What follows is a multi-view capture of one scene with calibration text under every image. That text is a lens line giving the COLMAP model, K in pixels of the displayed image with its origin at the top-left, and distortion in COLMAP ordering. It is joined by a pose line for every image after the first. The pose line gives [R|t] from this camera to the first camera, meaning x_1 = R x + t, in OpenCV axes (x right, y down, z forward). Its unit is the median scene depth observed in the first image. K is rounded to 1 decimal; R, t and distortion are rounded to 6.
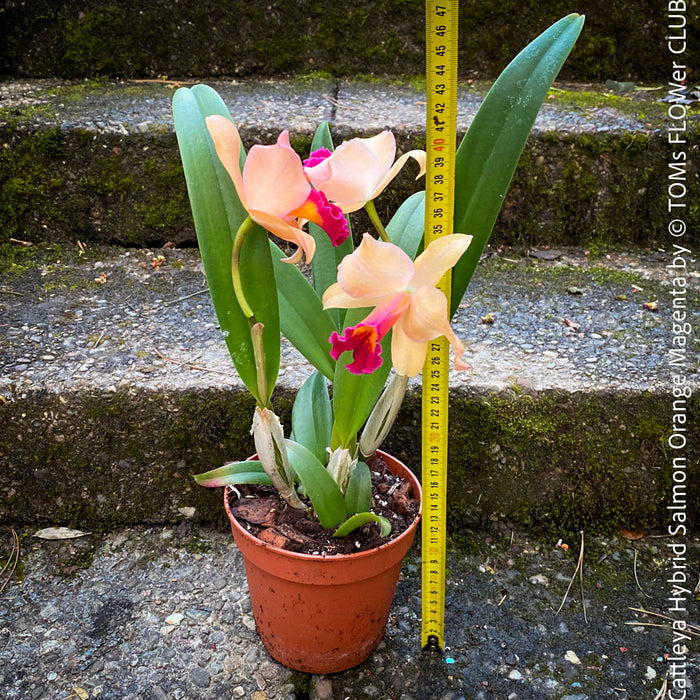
lens RADIAL K [[806.7, 0, 350.0], [0, 806.7, 350.0], [0, 0, 1]] dist [0.193269, -0.575095]
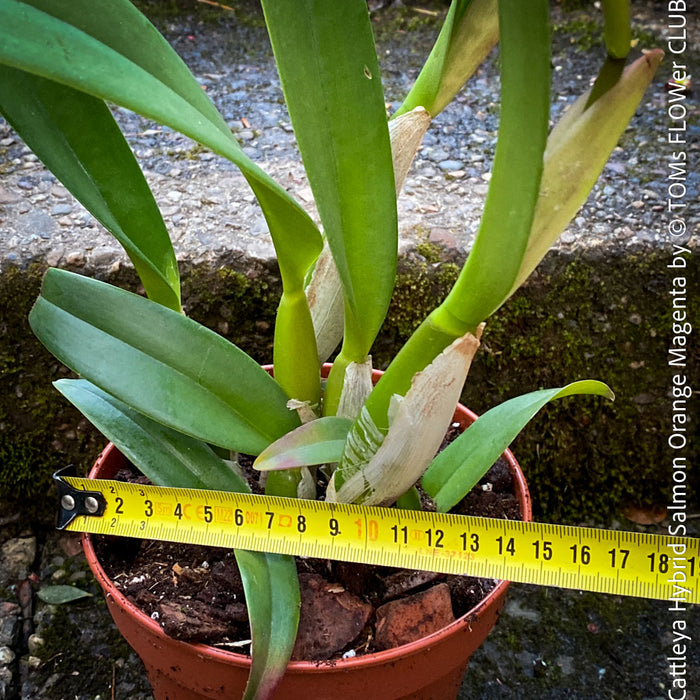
lens RADIAL K [[1063.4, 0, 345.2], [0, 1063.4, 350.8], [0, 0, 1]] dist [0.217114, -0.704727]
pose [[0.994607, -0.039191, 0.096022, 0.085001], [0.025249, 0.989497, 0.142332, 0.013583], [-0.100592, -0.139140, 0.985150, 0.339536]]
